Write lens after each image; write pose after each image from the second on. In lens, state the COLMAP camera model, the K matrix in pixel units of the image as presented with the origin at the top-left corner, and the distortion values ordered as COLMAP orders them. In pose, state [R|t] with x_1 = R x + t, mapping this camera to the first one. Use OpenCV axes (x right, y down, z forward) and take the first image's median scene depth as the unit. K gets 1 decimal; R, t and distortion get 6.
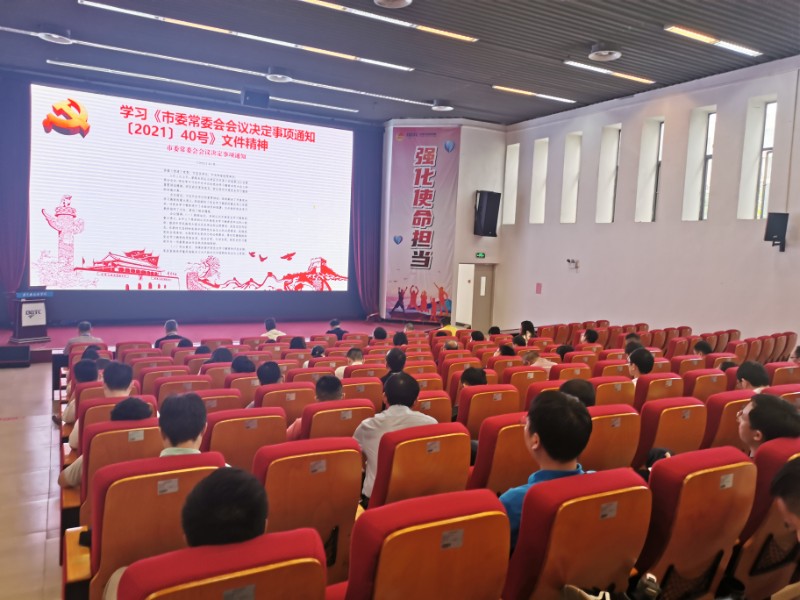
lens RADIAL K [[606.8, 0, 398.3], [0, 606.8, 296.2], [0, 0, 1]] dist [-0.000982, -0.004296]
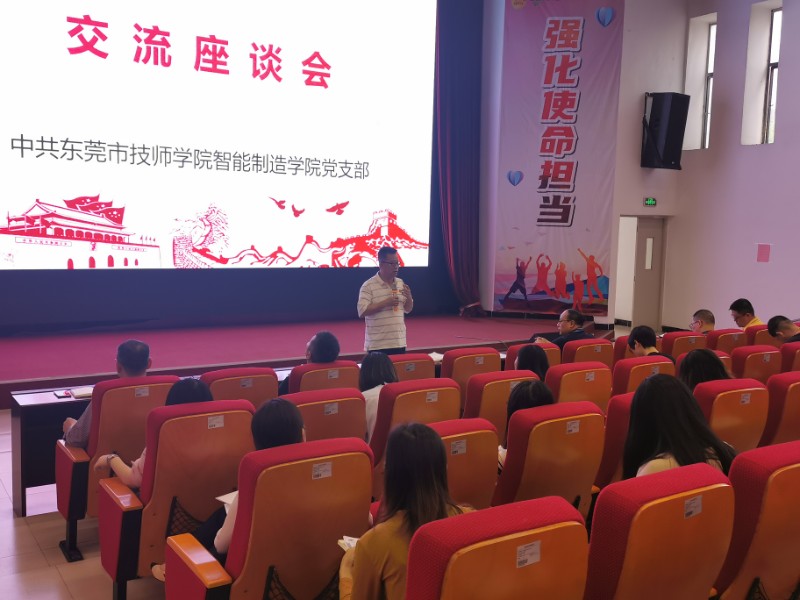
lens RADIAL K [[795.5, 0, 402.0], [0, 795.5, 303.1], [0, 0, 1]] dist [-0.007962, 0.000000]
pose [[0.998681, -0.024911, 0.044896, -0.151889], [0.023904, 0.999453, 0.022840, 0.009223], [-0.045440, -0.021736, 0.998731, 0.227525]]
